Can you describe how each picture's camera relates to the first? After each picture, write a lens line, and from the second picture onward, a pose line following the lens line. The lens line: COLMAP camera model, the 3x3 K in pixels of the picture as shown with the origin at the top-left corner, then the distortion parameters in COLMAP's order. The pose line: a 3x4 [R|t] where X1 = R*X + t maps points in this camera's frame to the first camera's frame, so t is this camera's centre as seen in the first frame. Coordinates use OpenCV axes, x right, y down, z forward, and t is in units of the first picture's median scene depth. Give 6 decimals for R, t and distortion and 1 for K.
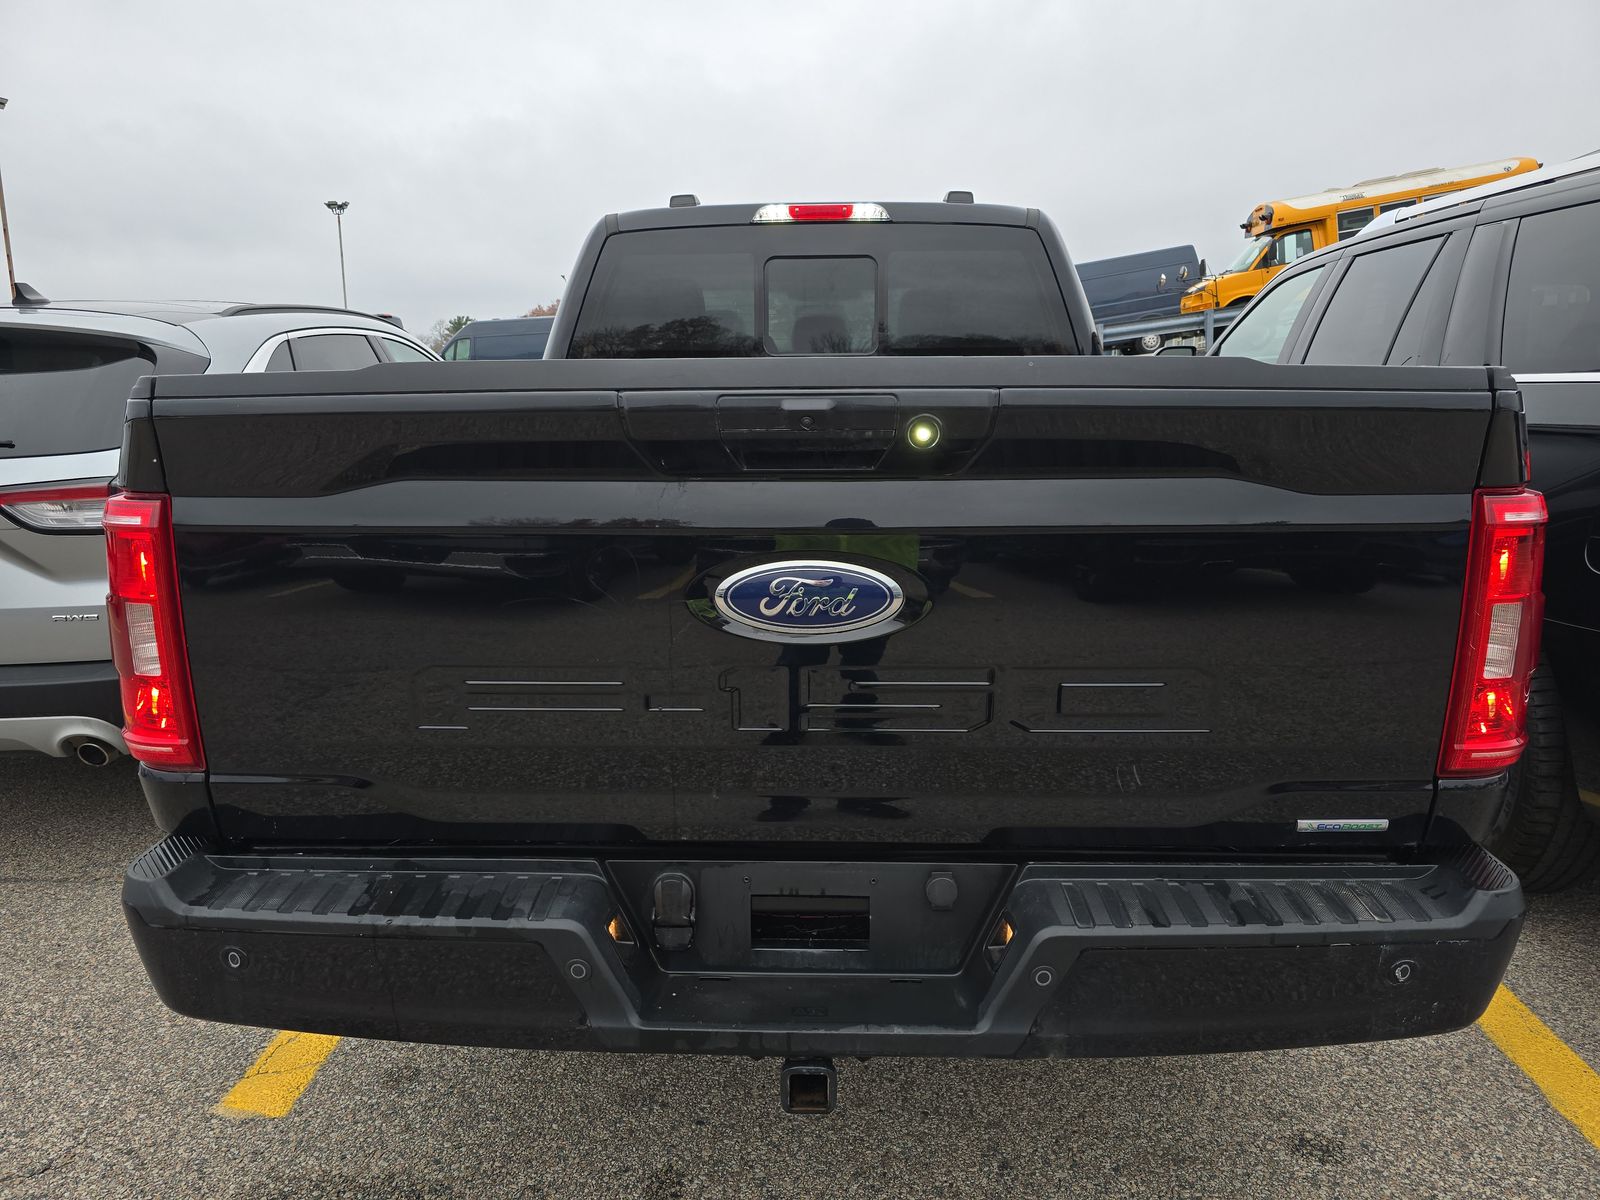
lens RADIAL K [[1059.9, 0, 800.0], [0, 1059.9, 600.0], [0, 0, 1]] dist [0.081437, -0.056862]
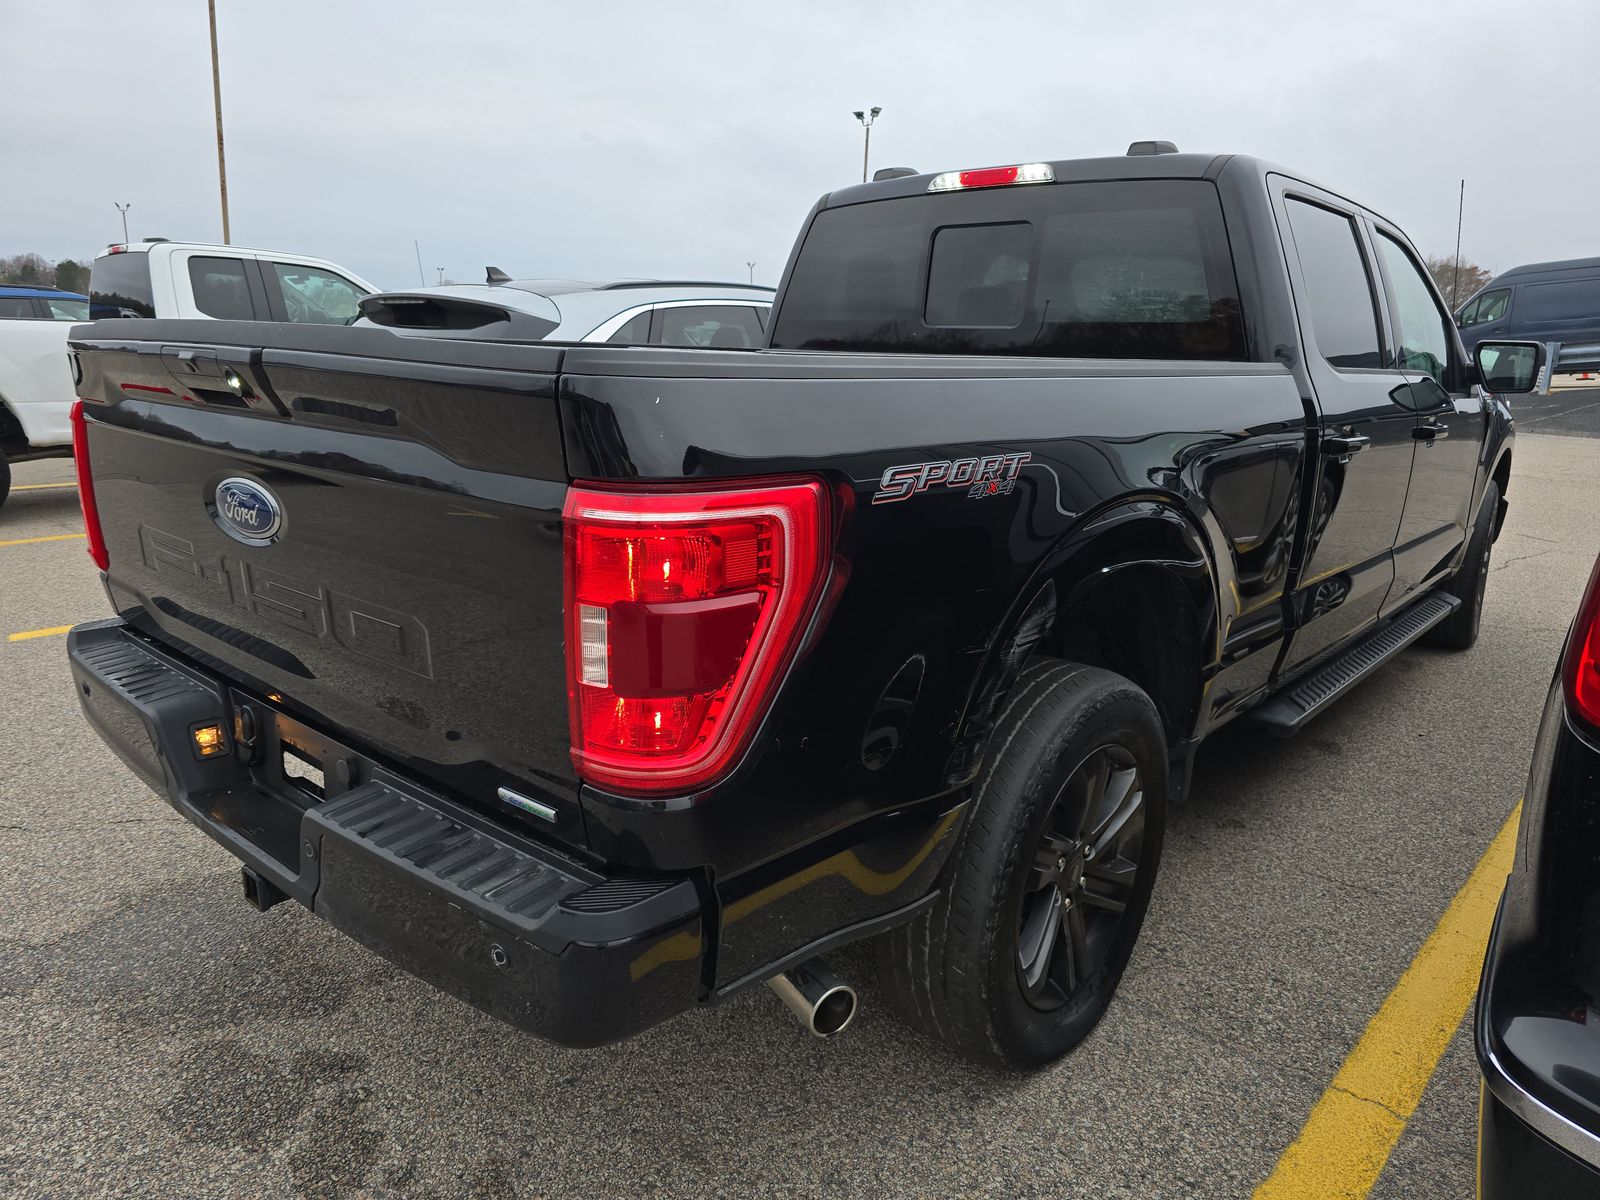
lens RADIAL K [[1059.9, 0, 800.0], [0, 1059.9, 600.0], [0, 0, 1]] dist [0.081437, -0.056862]
pose [[0.766296, 0.180663, -0.616564, 0.547447], [-0.165628, 0.982764, 0.082115, -0.043326], [0.620771, 0.039196, 0.783011, 0.161974]]
